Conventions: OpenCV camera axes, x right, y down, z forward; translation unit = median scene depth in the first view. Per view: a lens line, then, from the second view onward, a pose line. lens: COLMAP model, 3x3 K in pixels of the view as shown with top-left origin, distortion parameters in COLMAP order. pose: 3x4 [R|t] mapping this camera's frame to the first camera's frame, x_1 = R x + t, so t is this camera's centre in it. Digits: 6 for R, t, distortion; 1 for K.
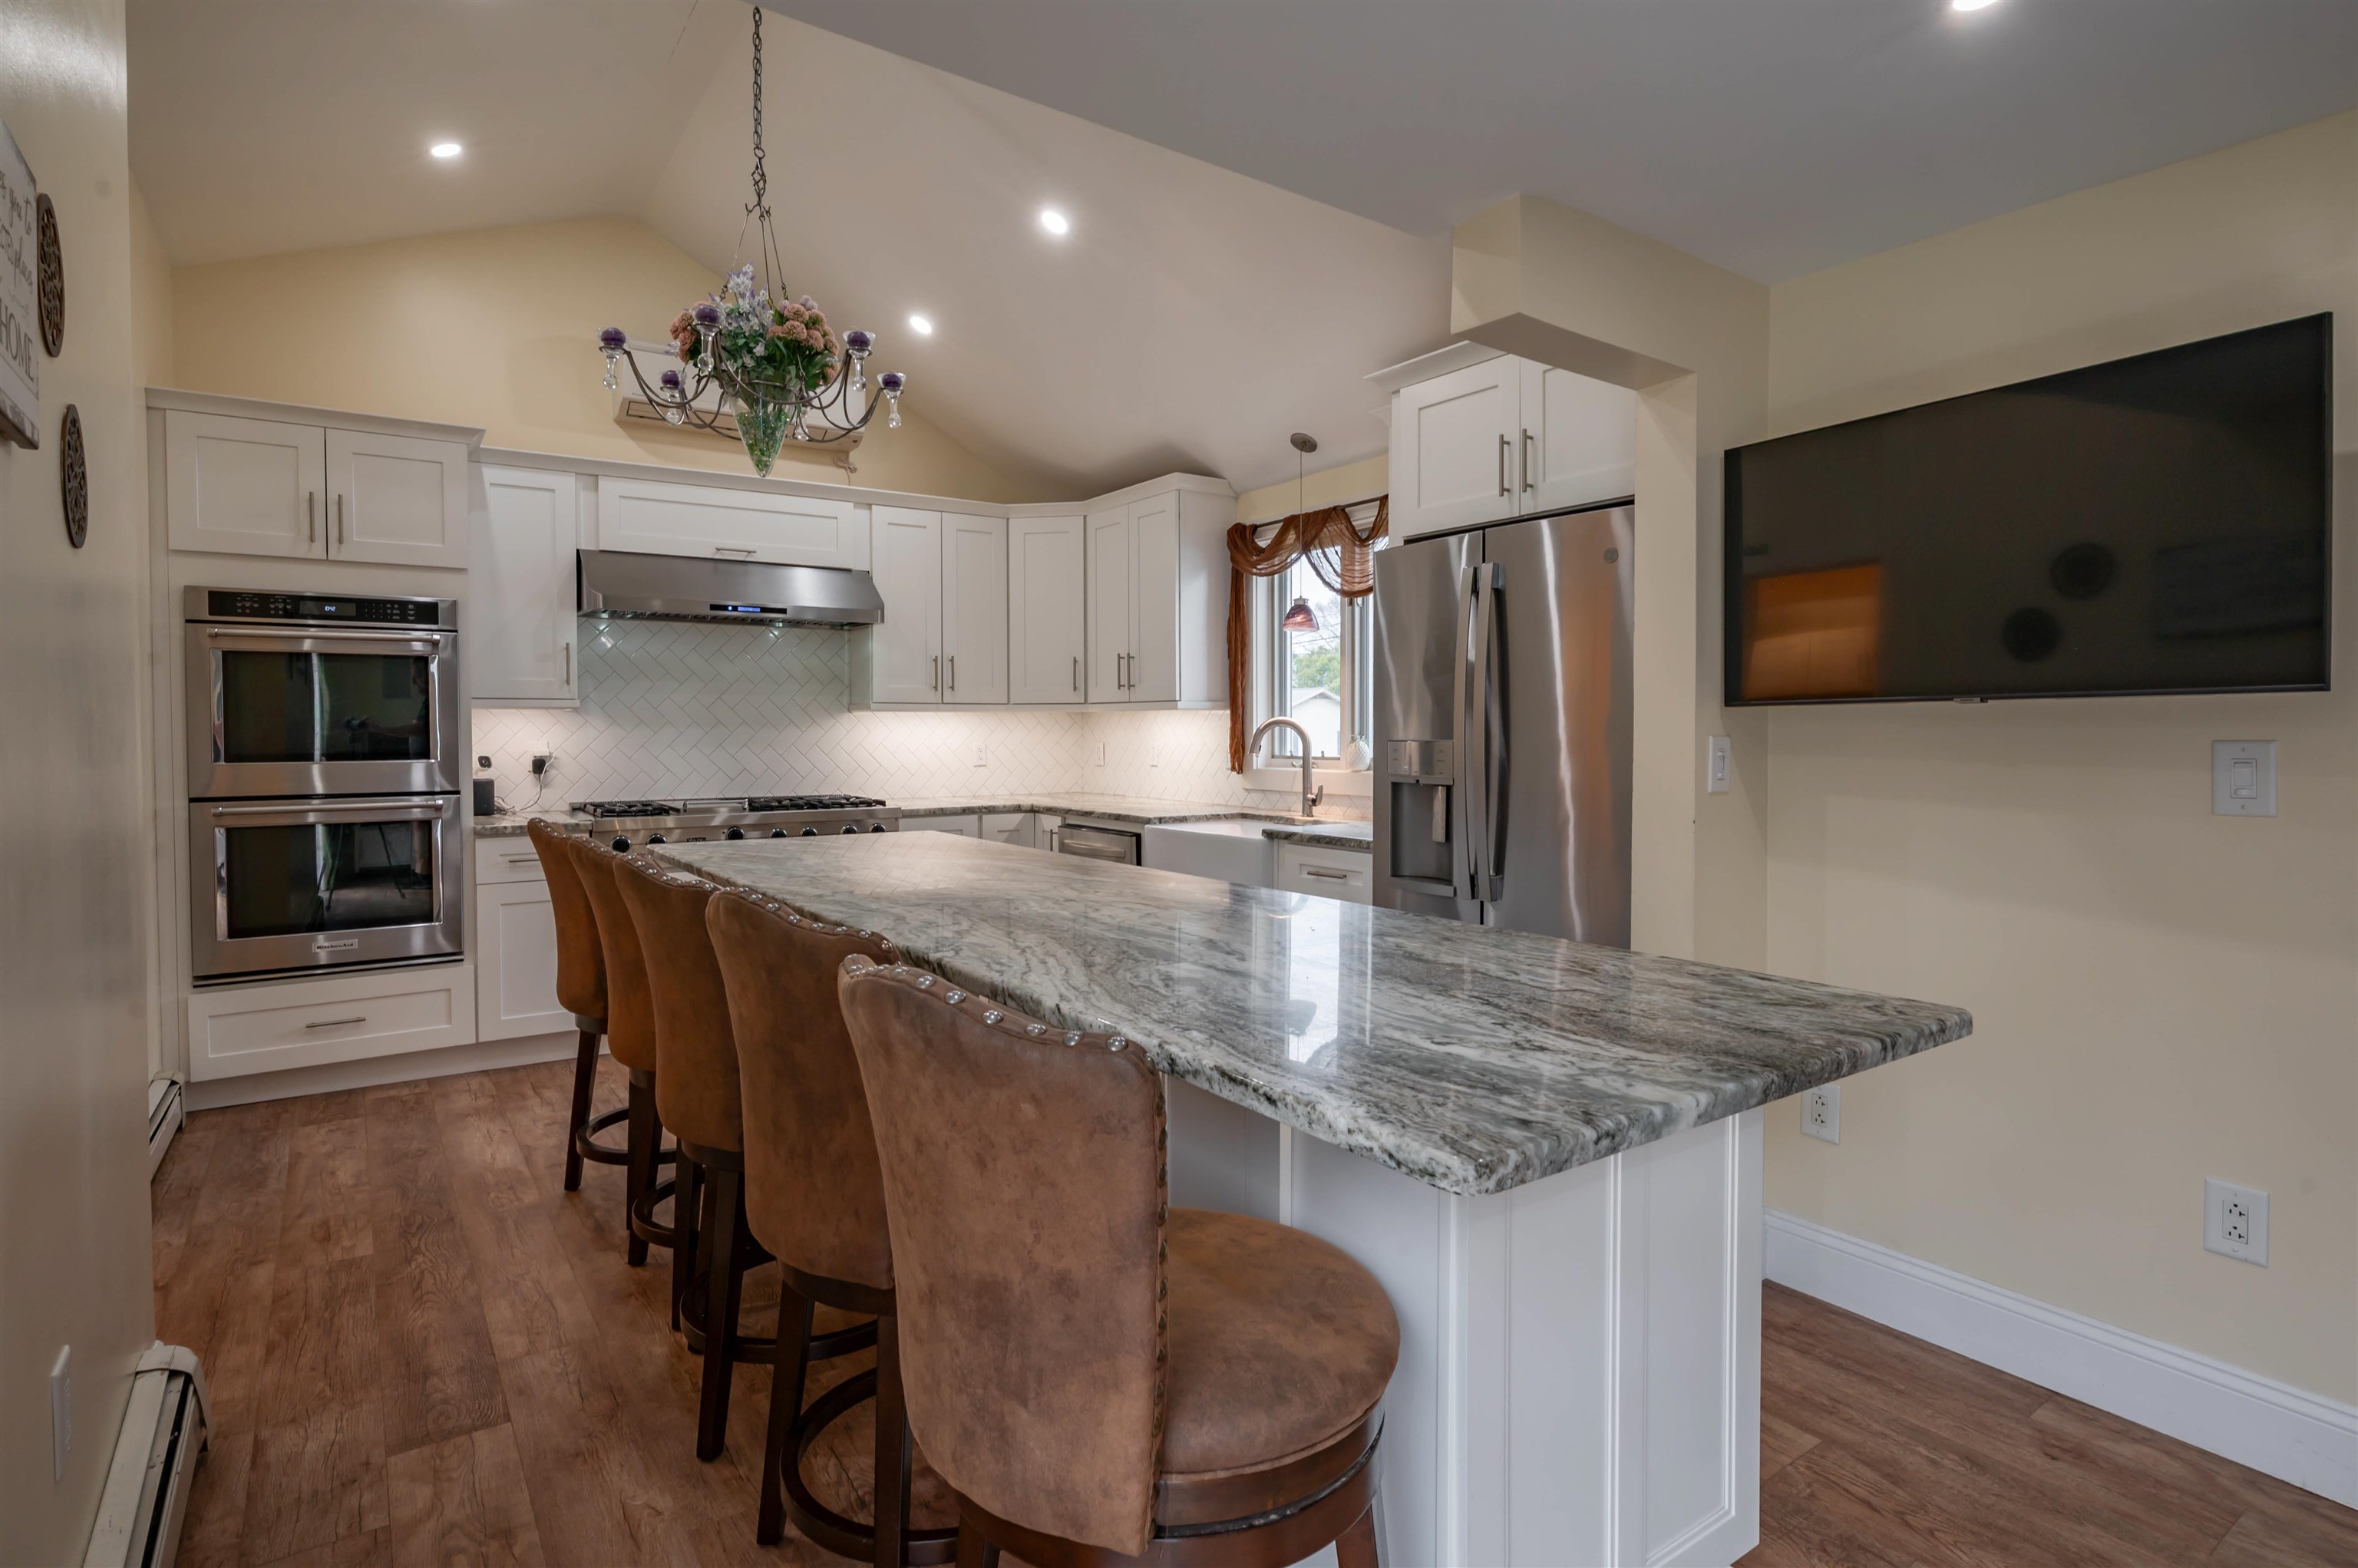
lens RADIAL K [[1183.2, 0, 1130.2], [0, 1183.2, 760.5], [0, 0, 1]] dist [0.005249, -0.000308]
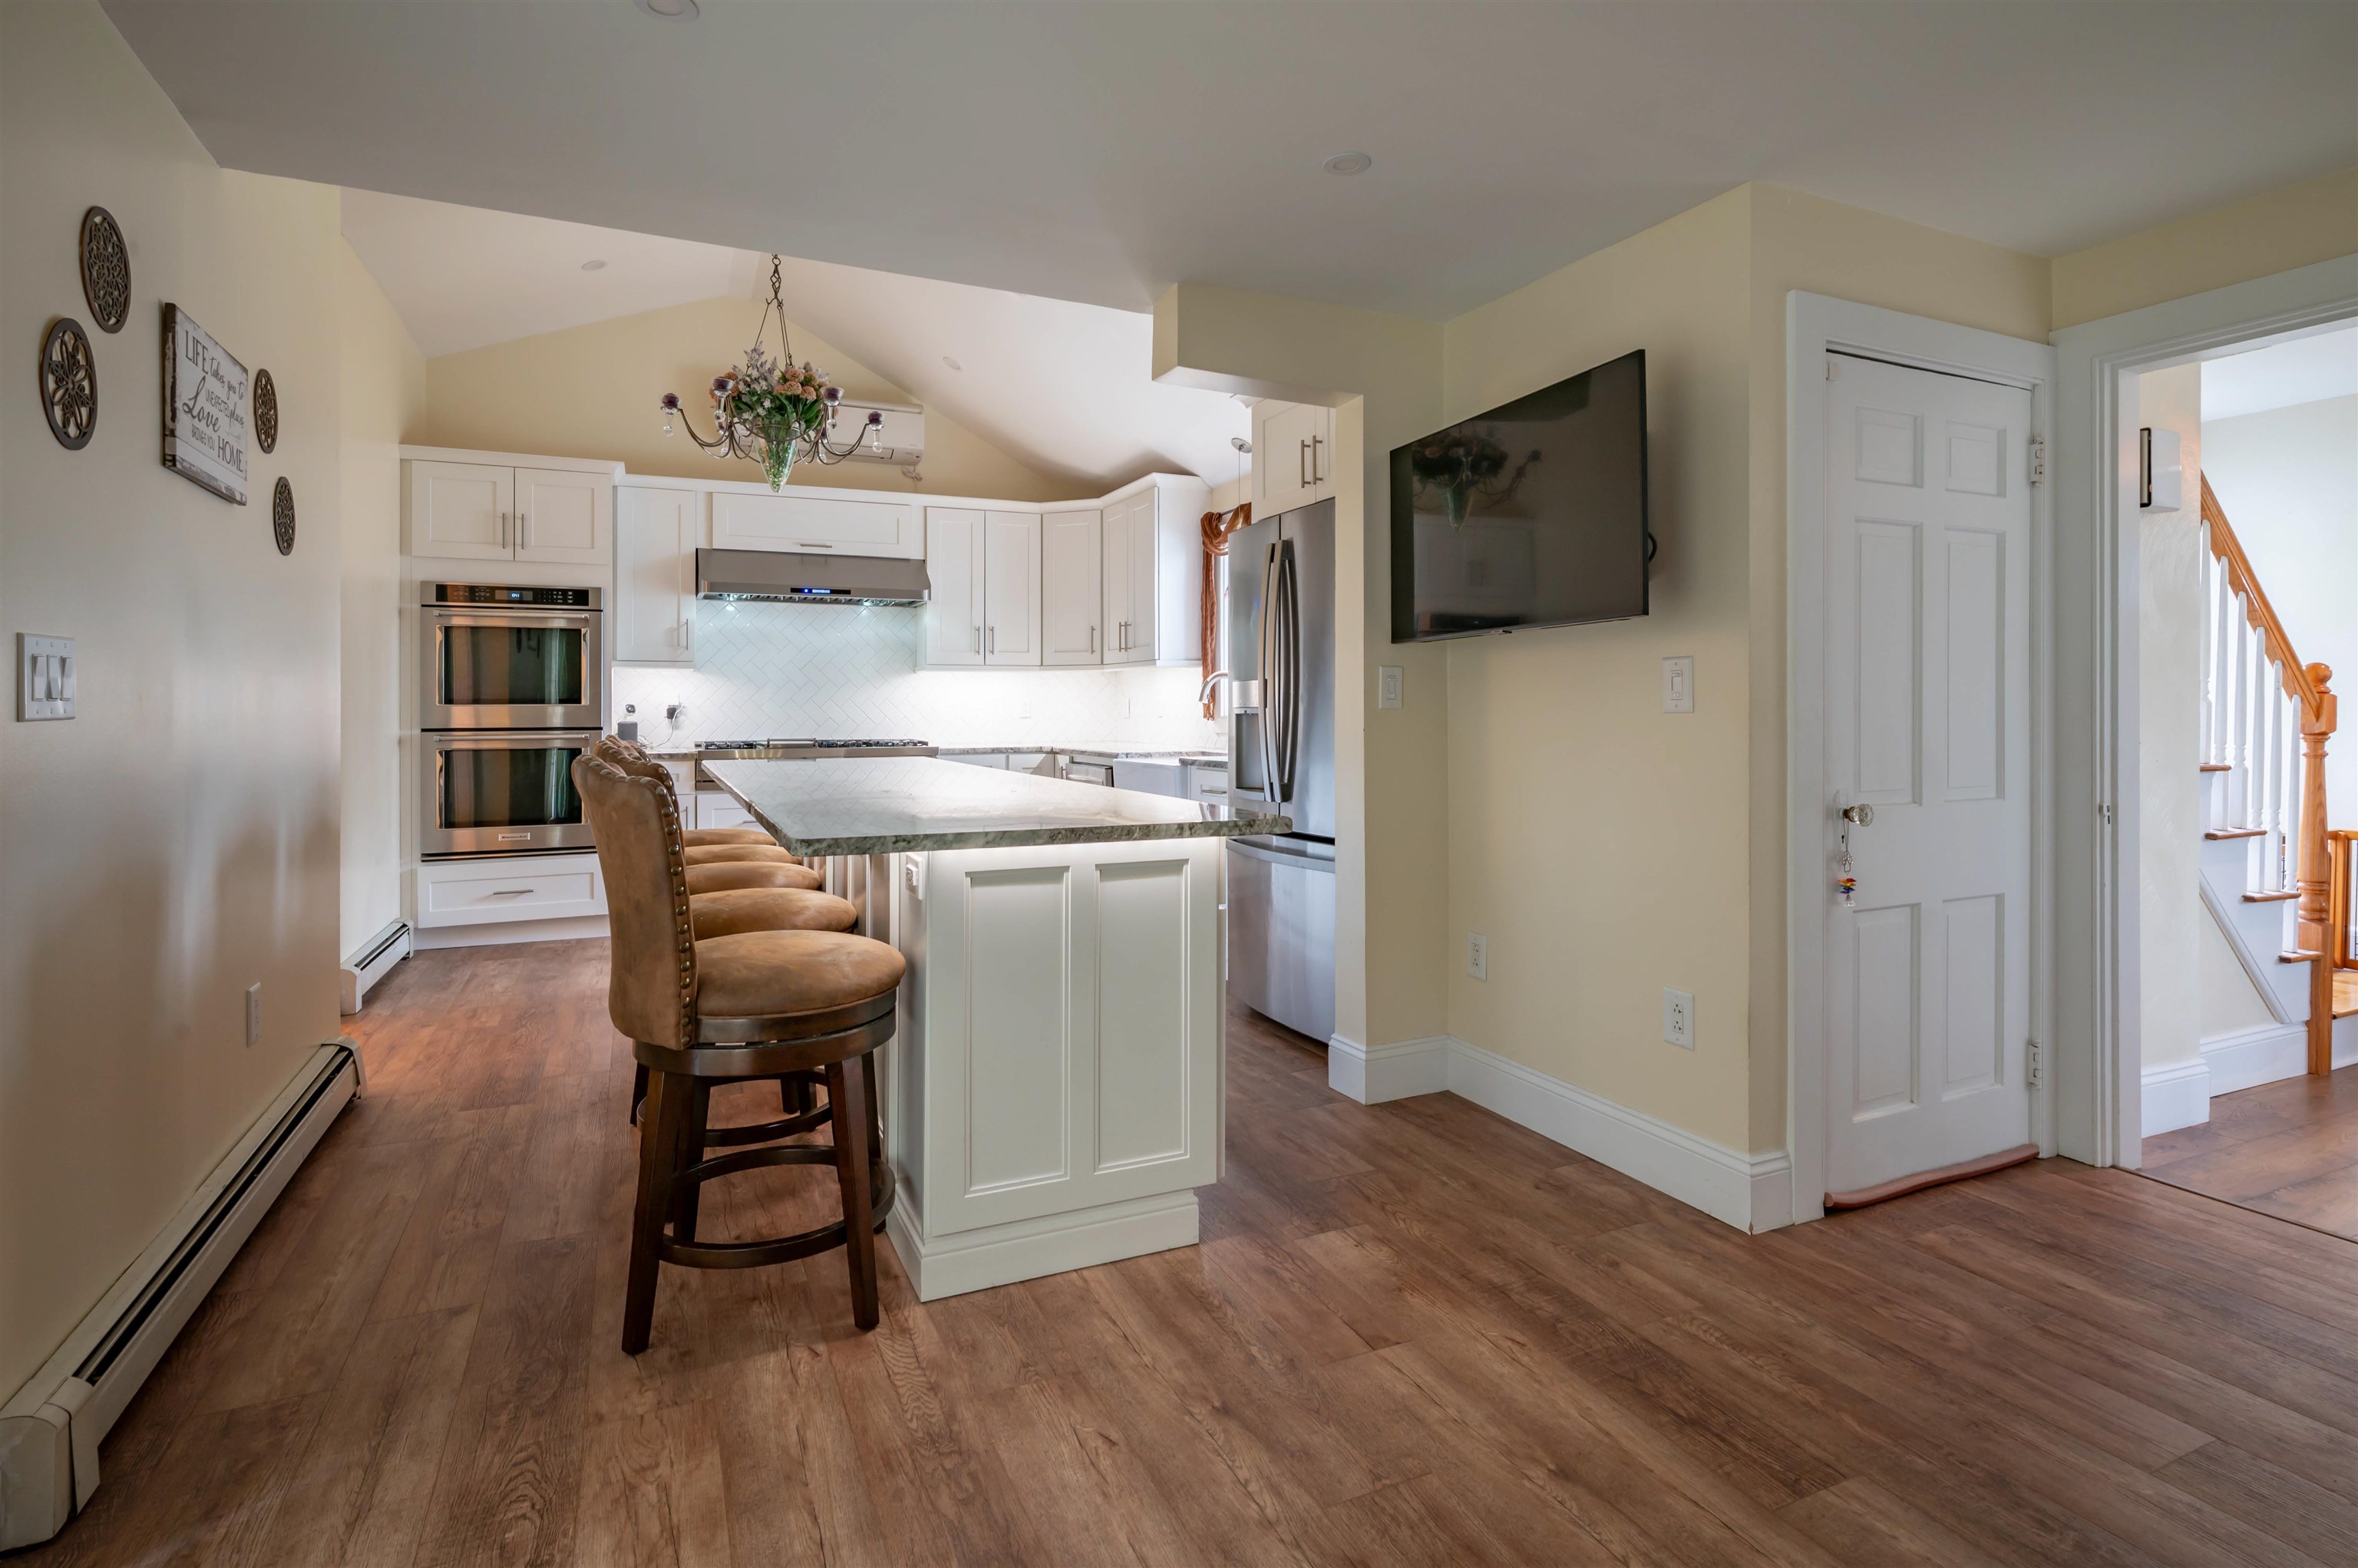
lens RADIAL K [[1183.2, 0, 1141.0], [0, 1183.2, 706.7], [0, 0, 1]] dist [0.005249, -0.000308]
pose [[0.981770, -0.002093, -0.190061, 0.301088], [-0.003936, 0.999501, -0.031335, 0.042222], [0.190032, 0.031512, 0.981272, -0.217867]]
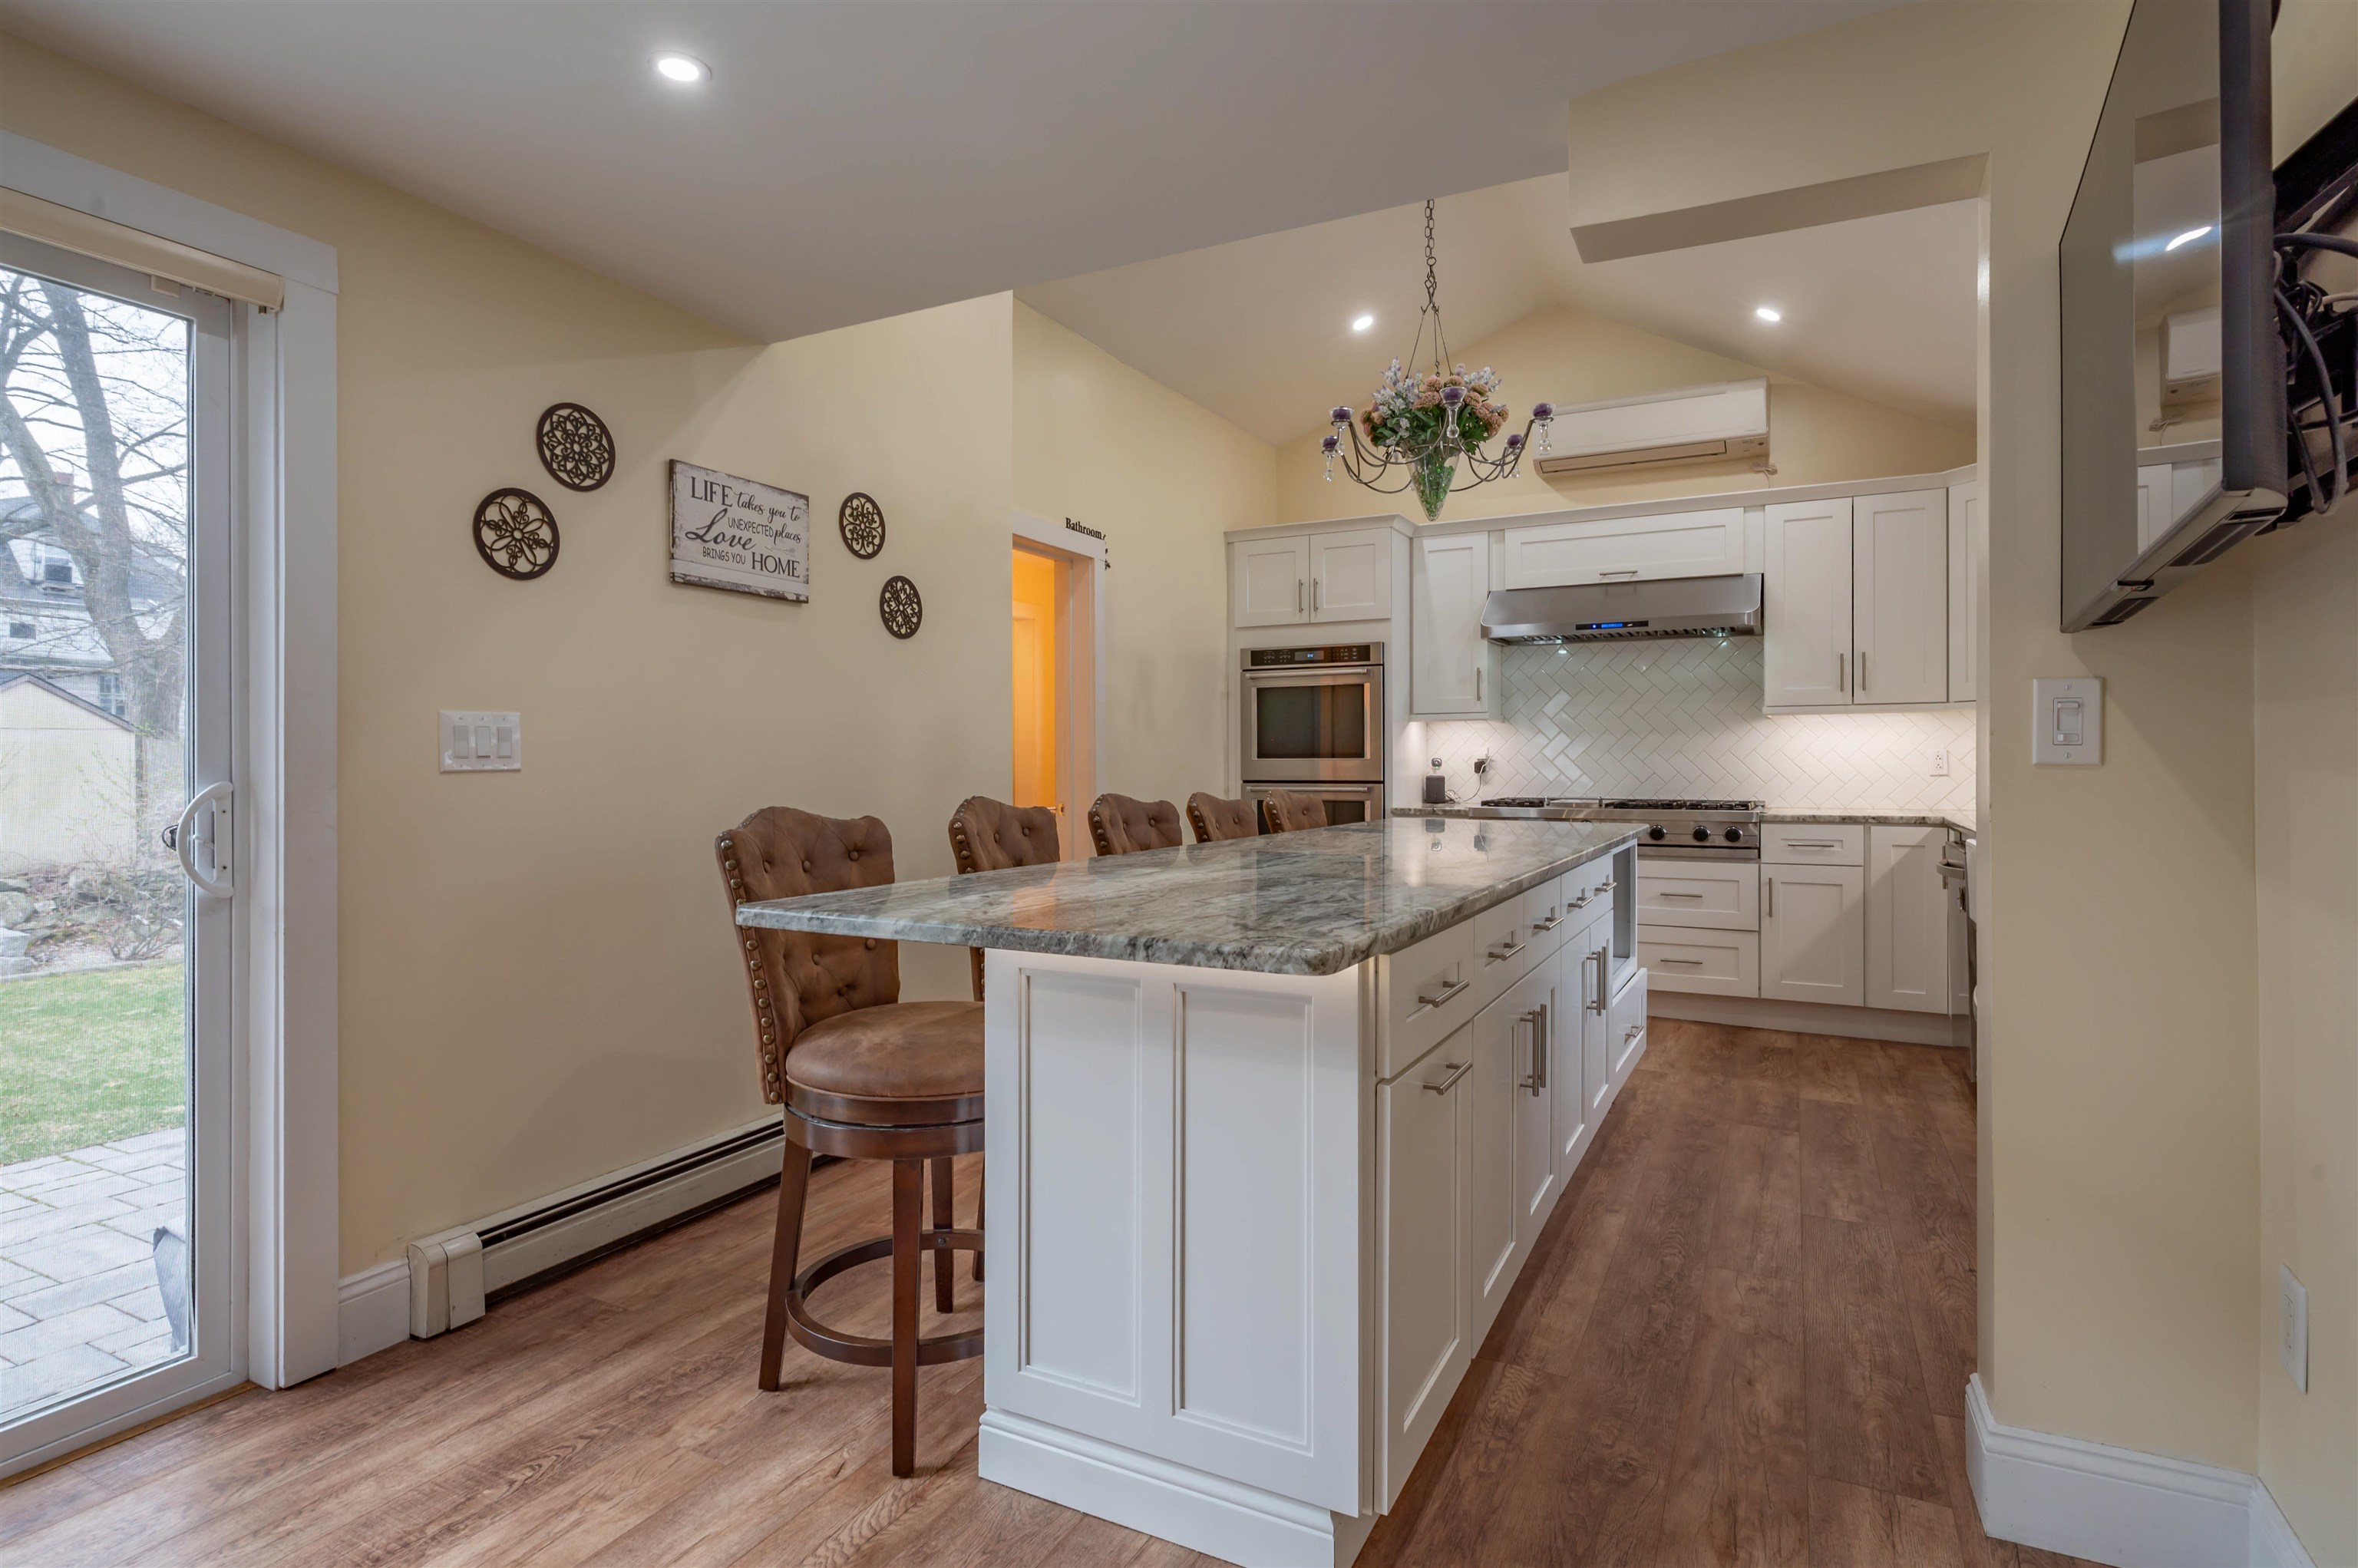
lens RADIAL K [[1183.2, 0, 1167.6], [0, 1183.2, 760.5], [0, 0, 1]] dist [0.005249, -0.000308]
pose [[0.453689, -0.000522, -0.891160, 0.537800], [-0.028709, 0.999472, -0.015201, 0.030064], [0.890697, 0.032481, 0.453435, 0.160778]]
